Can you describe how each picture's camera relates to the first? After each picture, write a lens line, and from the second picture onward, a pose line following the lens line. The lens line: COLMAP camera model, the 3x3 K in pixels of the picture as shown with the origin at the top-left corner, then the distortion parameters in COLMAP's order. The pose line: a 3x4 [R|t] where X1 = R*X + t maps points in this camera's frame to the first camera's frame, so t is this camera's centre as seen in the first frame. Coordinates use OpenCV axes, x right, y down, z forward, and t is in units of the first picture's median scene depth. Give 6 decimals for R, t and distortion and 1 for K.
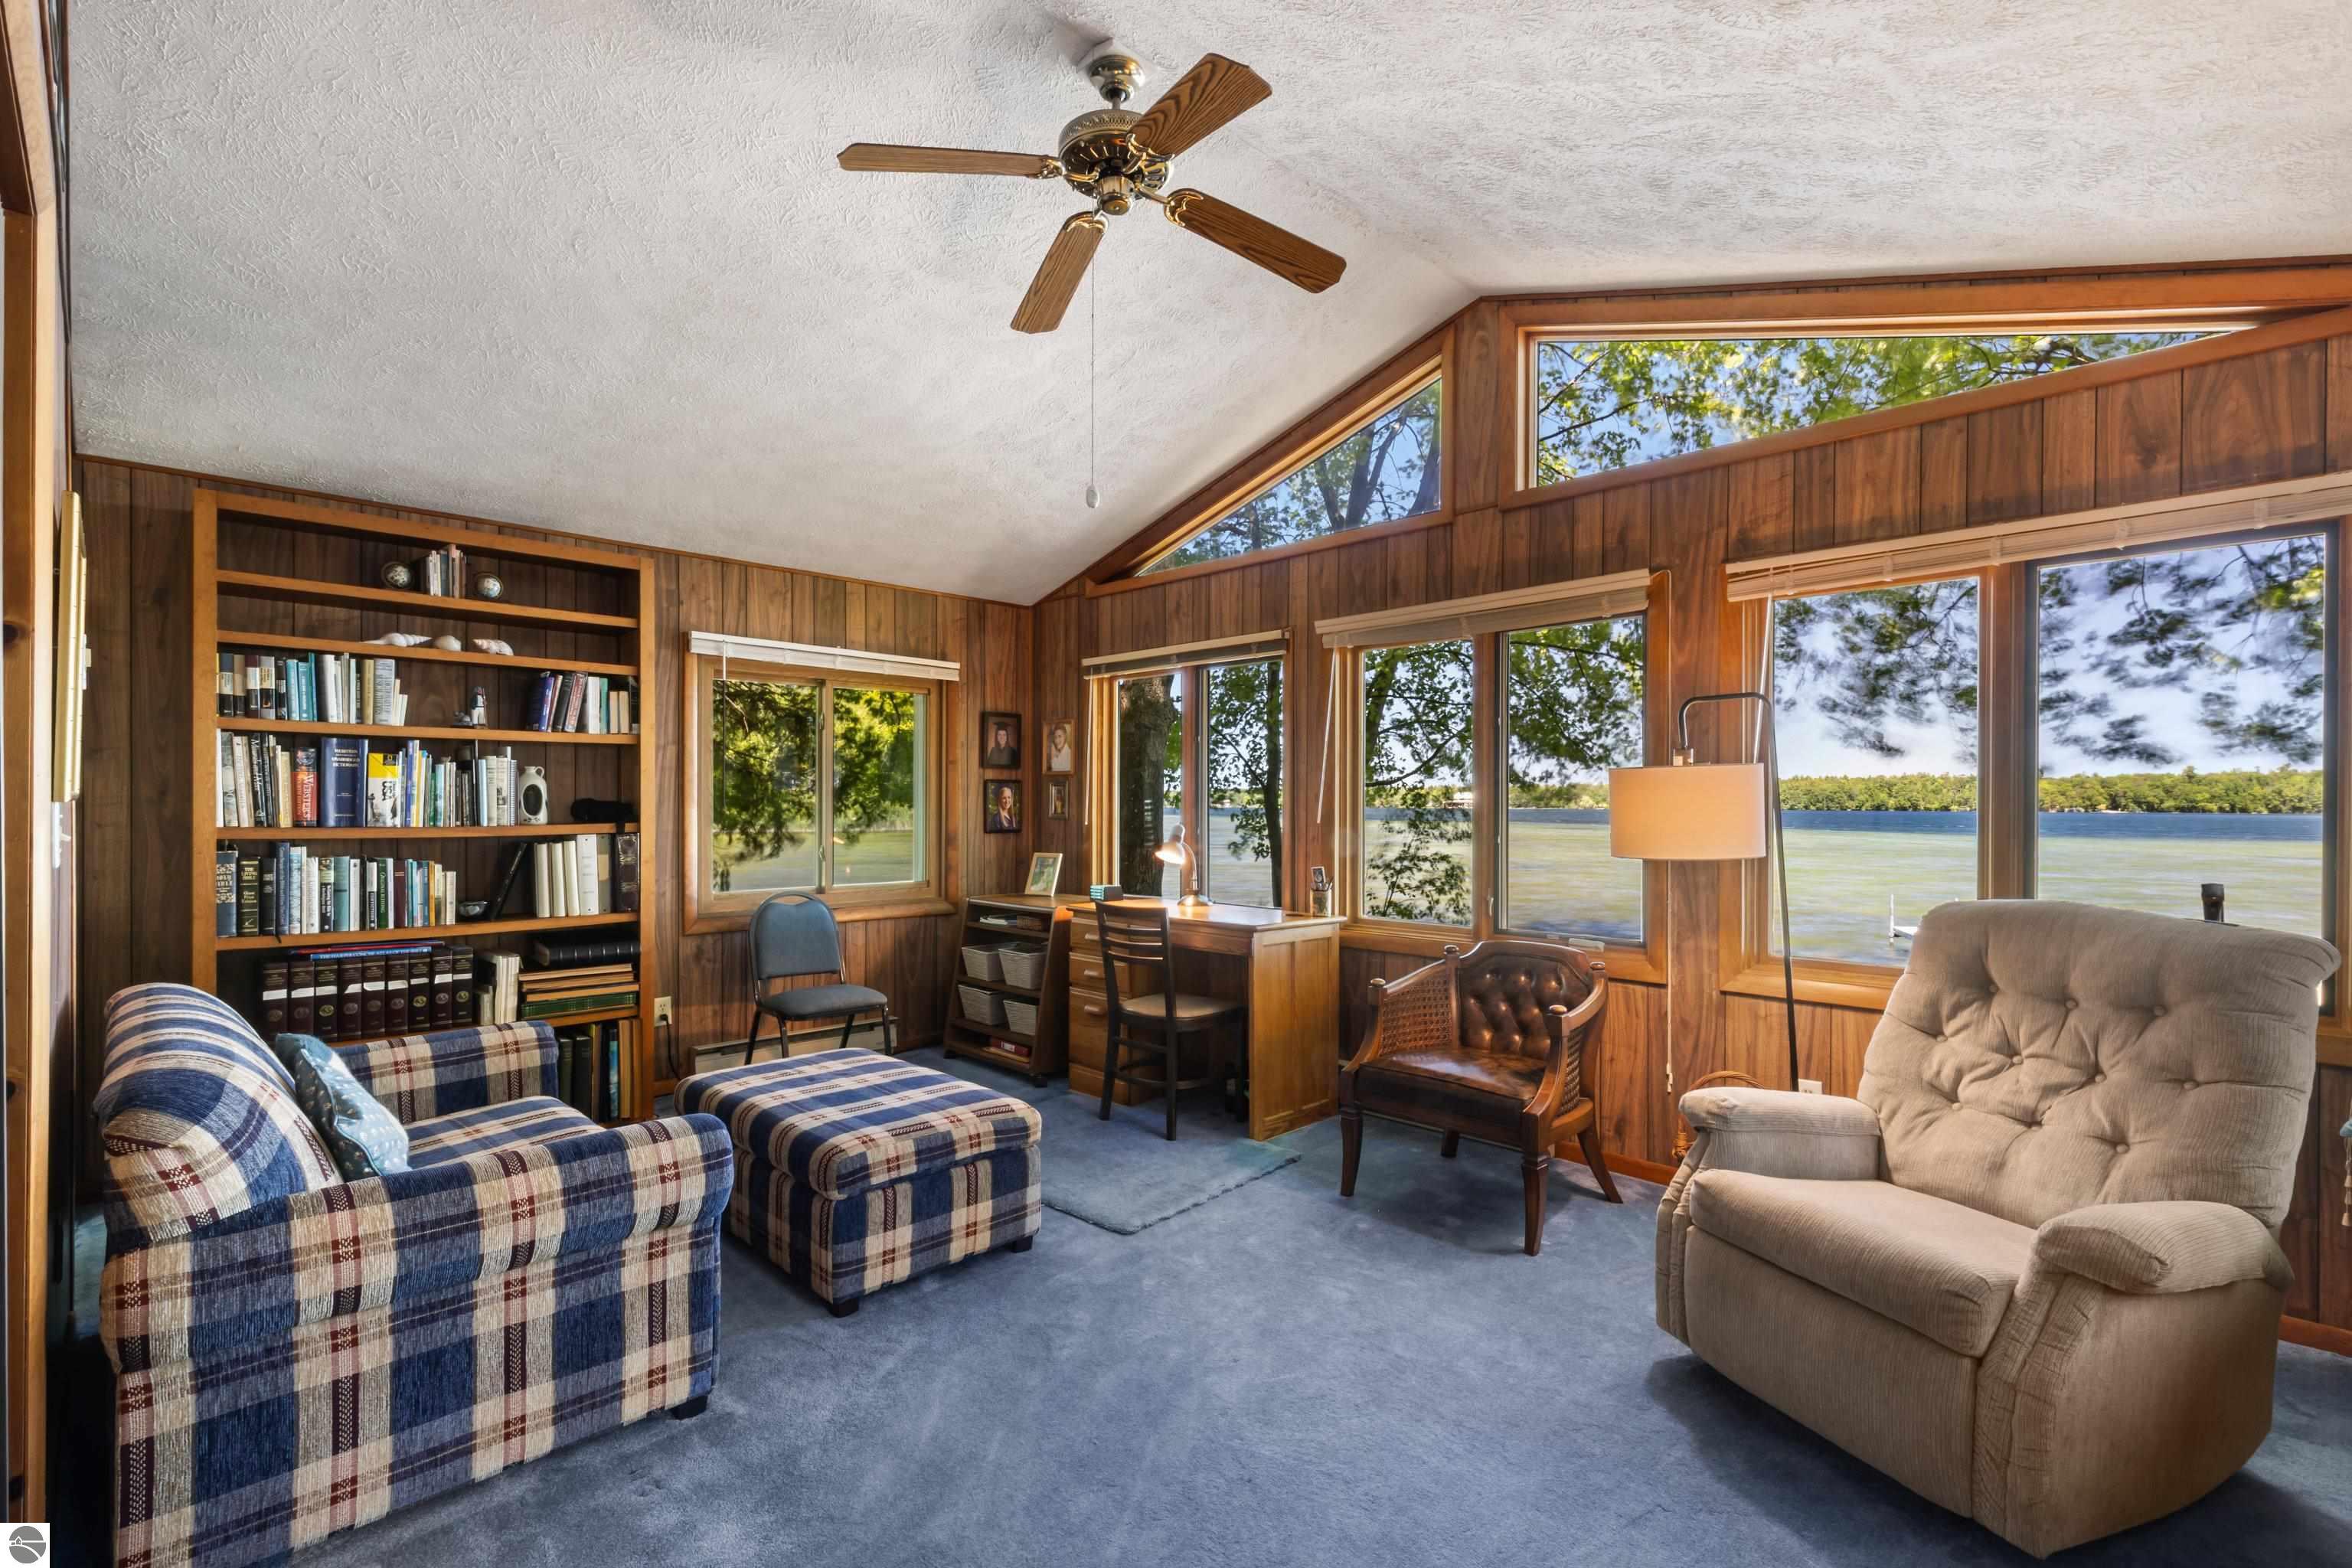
lens RADIAL K [[1064.9, 0, 1191.5], [0, 1064.9, 800.3], [0, 0, 1]] dist [0.003418, 0.000244]
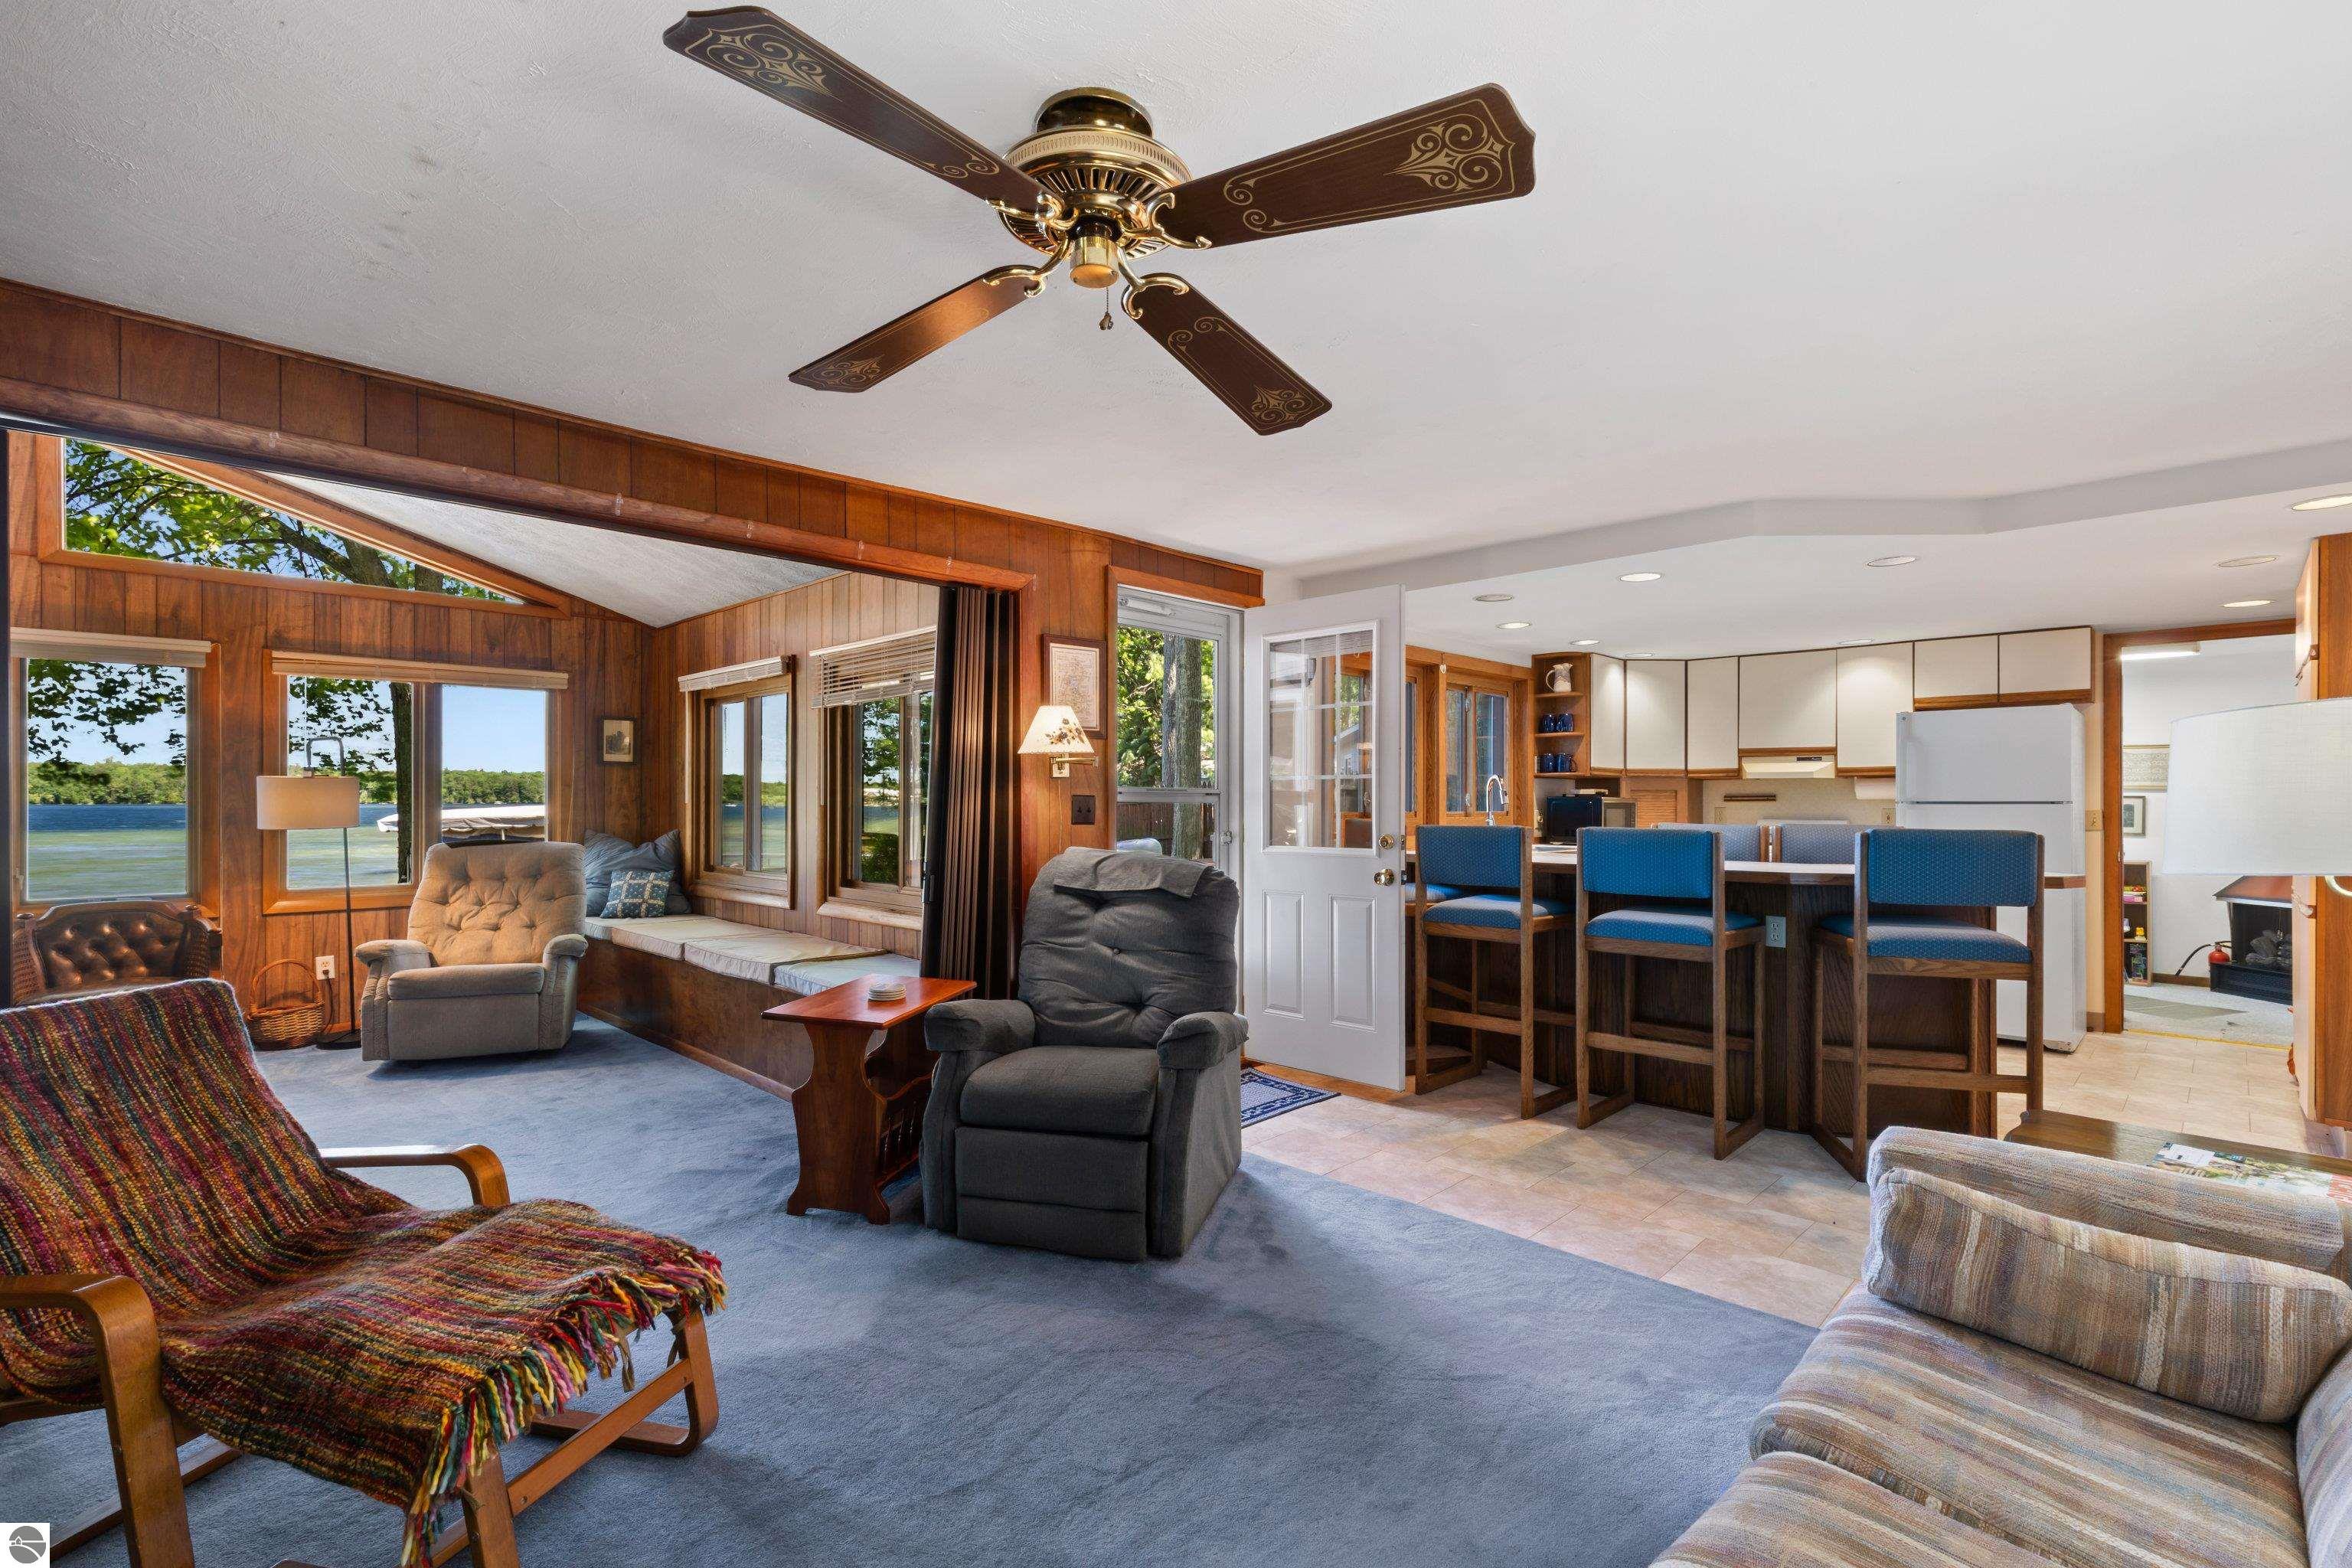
lens RADIAL K [[1064.9, 0, 1191.1], [0, 1064.9, 794.3], [0, 0, 1]] dist [0.003418, 0.000244]
pose [[-0.049619, 0.000553, 0.998768, -0.986456], [-0.003460, 0.999994, -0.000725, -0.005070], [-0.998762, -0.003492, -0.049617, -0.263965]]
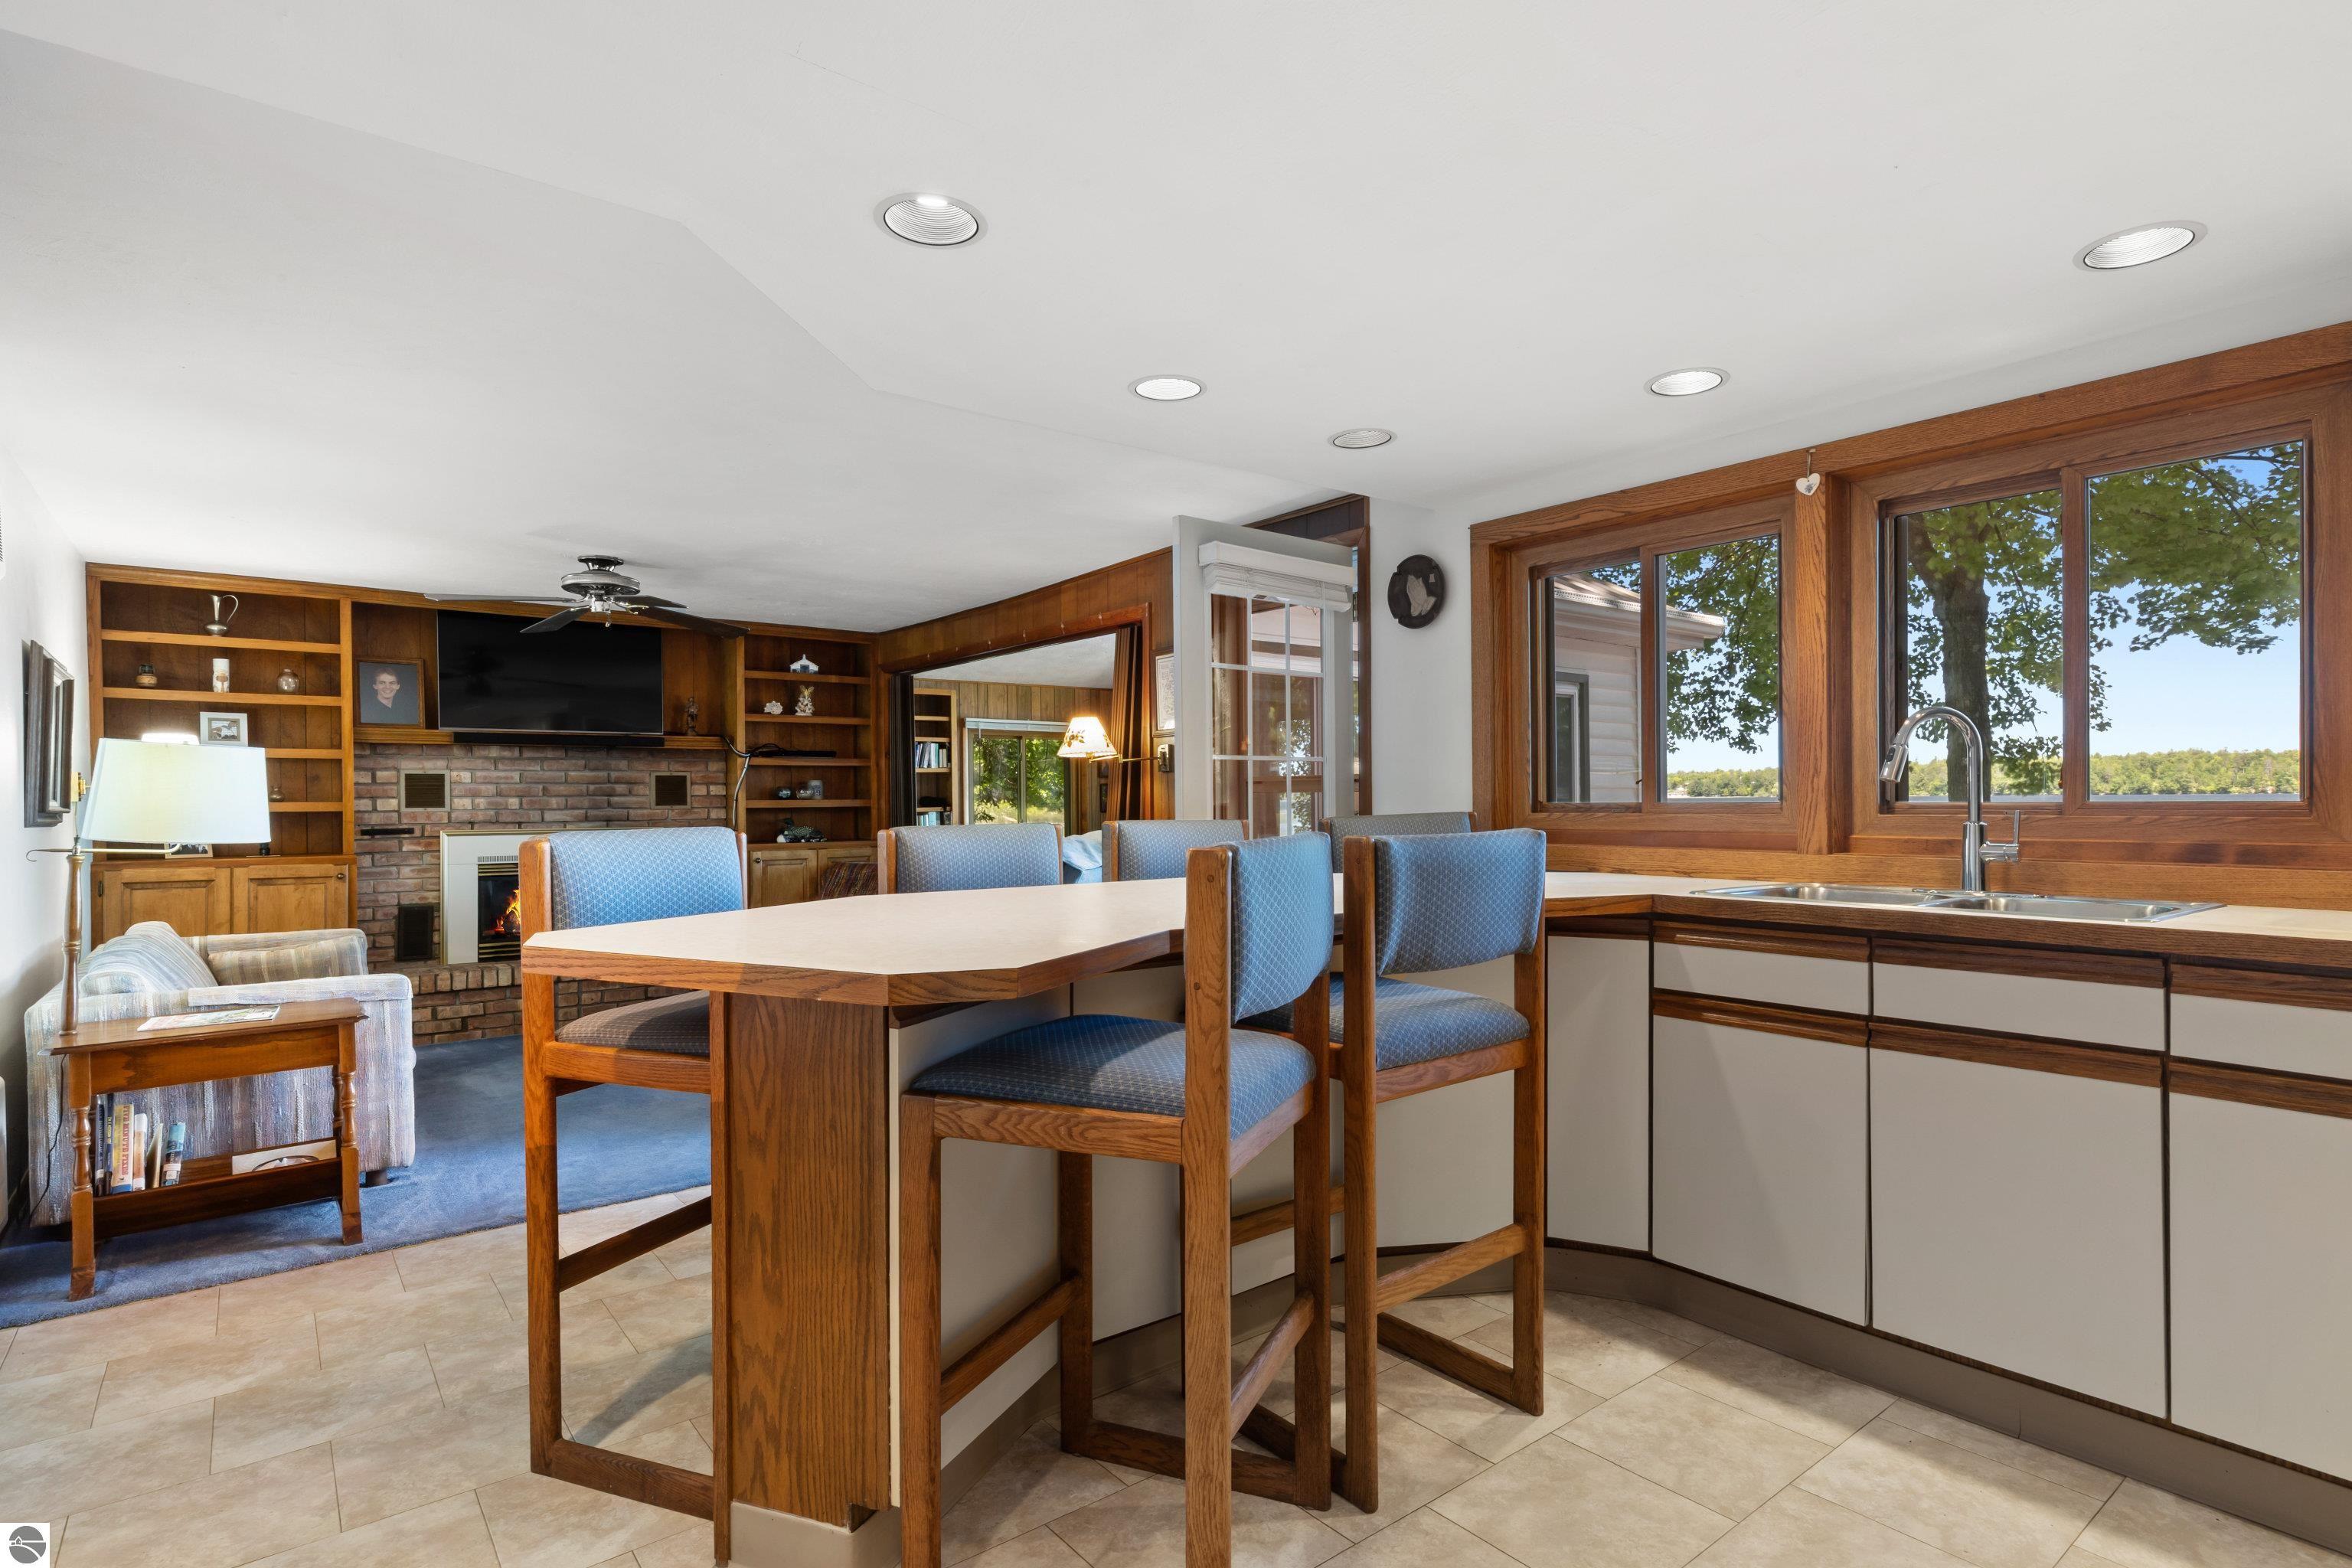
lens RADIAL K [[1209.5, 0, 1182.4], [0, 1209.5, 796.7], [0, 0, 1]] dist [0.000729, 0.000599]
pose [[0.993112, -0.014377, -0.116280, 0.278211], [0.014528, 0.999894, 0.000445, 0.004974], [0.116261, -0.002131, 0.993216, -1.561954]]
